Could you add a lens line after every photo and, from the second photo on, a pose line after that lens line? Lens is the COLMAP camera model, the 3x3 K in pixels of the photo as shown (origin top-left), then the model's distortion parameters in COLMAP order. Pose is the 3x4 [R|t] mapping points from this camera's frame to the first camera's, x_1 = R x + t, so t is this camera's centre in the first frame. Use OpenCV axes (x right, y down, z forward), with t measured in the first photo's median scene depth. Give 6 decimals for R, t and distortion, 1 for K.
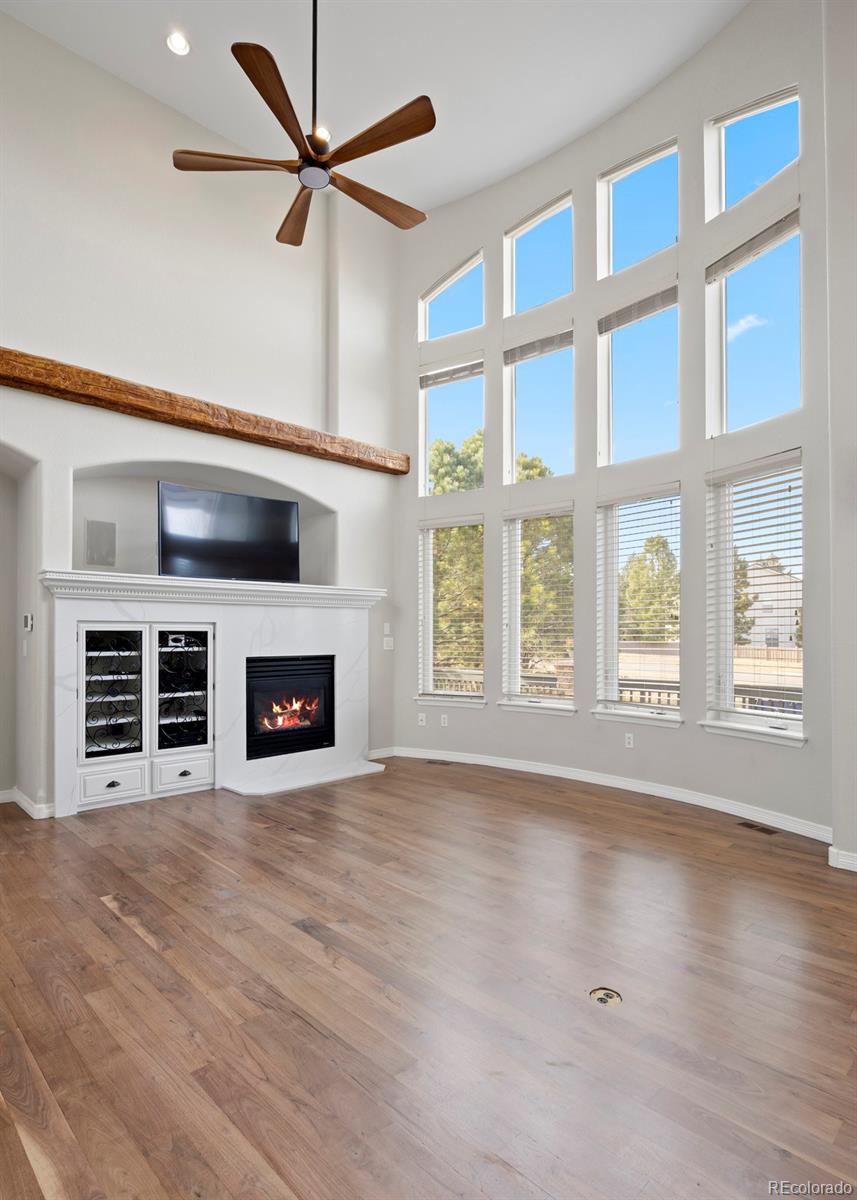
lens RADIAL K [[637.7, 0, 419.4], [0, 637.7, 633.4], [0, 0, 1]] dist [-0.020453, 0.000876]
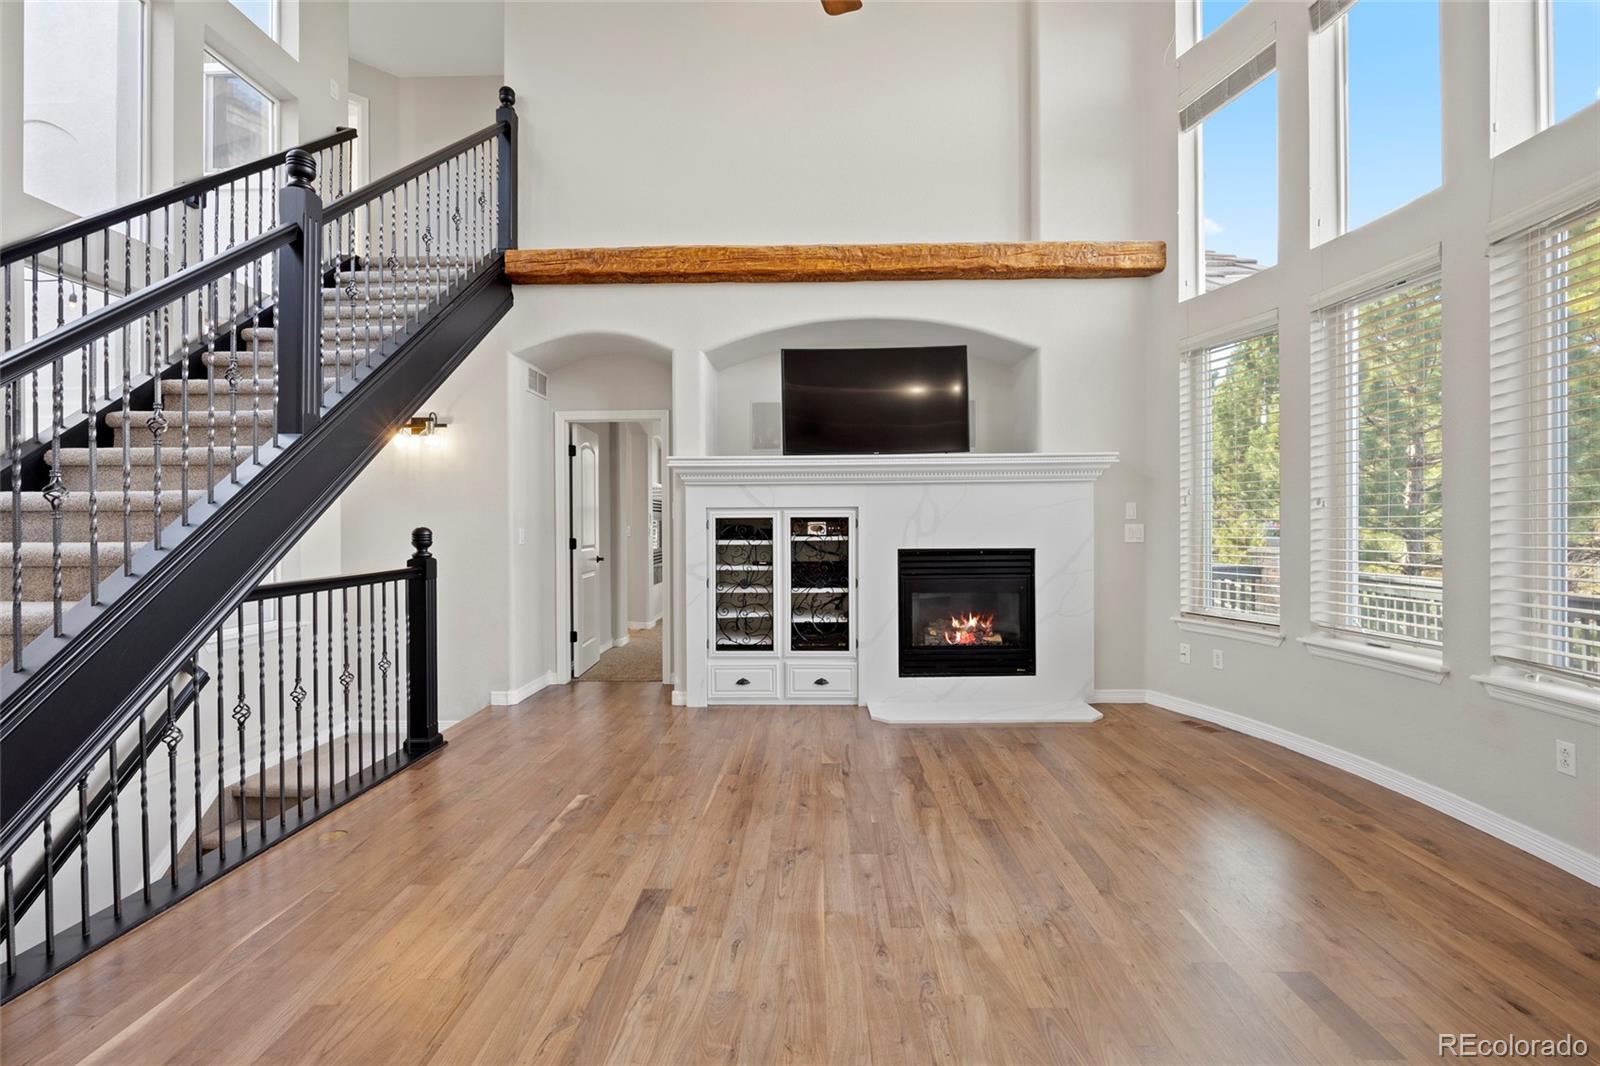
lens RADIAL K [[733.3, 0, 798.0], [0, 733.3, 525.1], [0, 0, 1]] dist [-0.009381, 0.000239]
pose [[0.703996, -0.001540, -0.710202, 0.326450], [0.007333, 0.999960, 0.005100, 0.001427], [0.710166, -0.008798, 0.703979, 0.282503]]
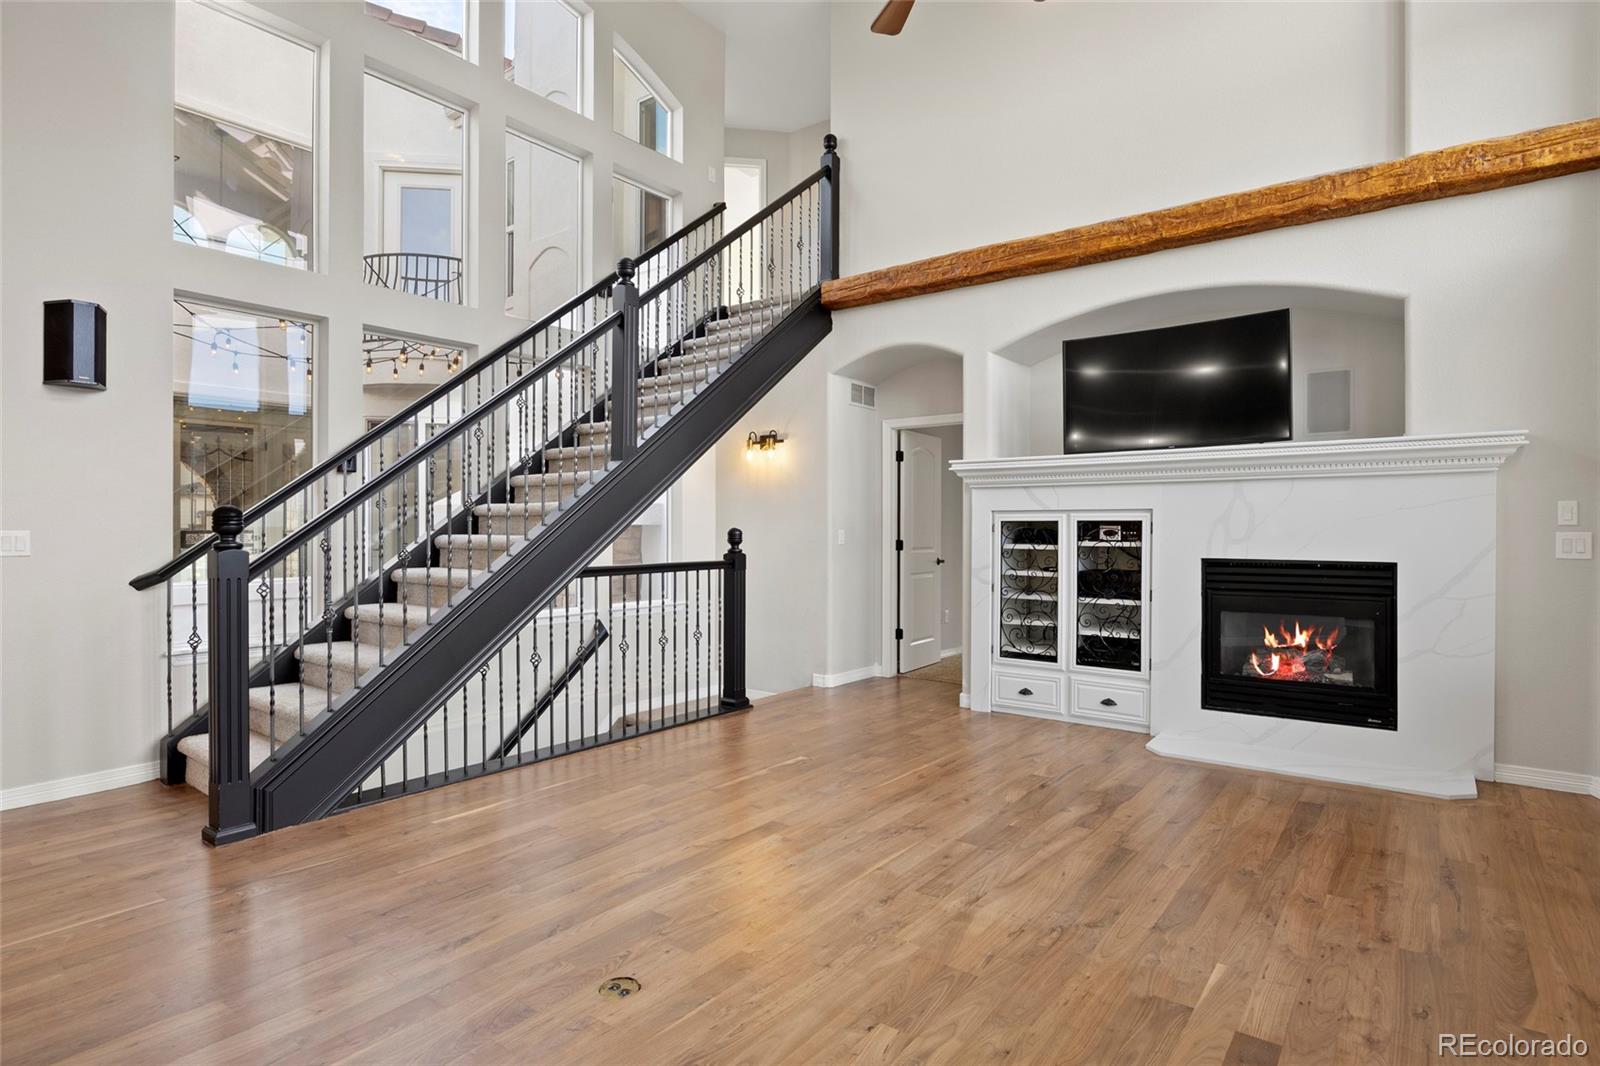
lens RADIAL K [[833.4, 0, 799.0], [0, 833.4, 528.7], [0, 0, 1]] dist [-0.002138, -0.001809]
pose [[0.152223, 0.003064, -0.988341, 0.603028], [0.000183, 0.999995, 0.003128, 0.002581], [0.988346, -0.000657, 0.152221, 0.477395]]
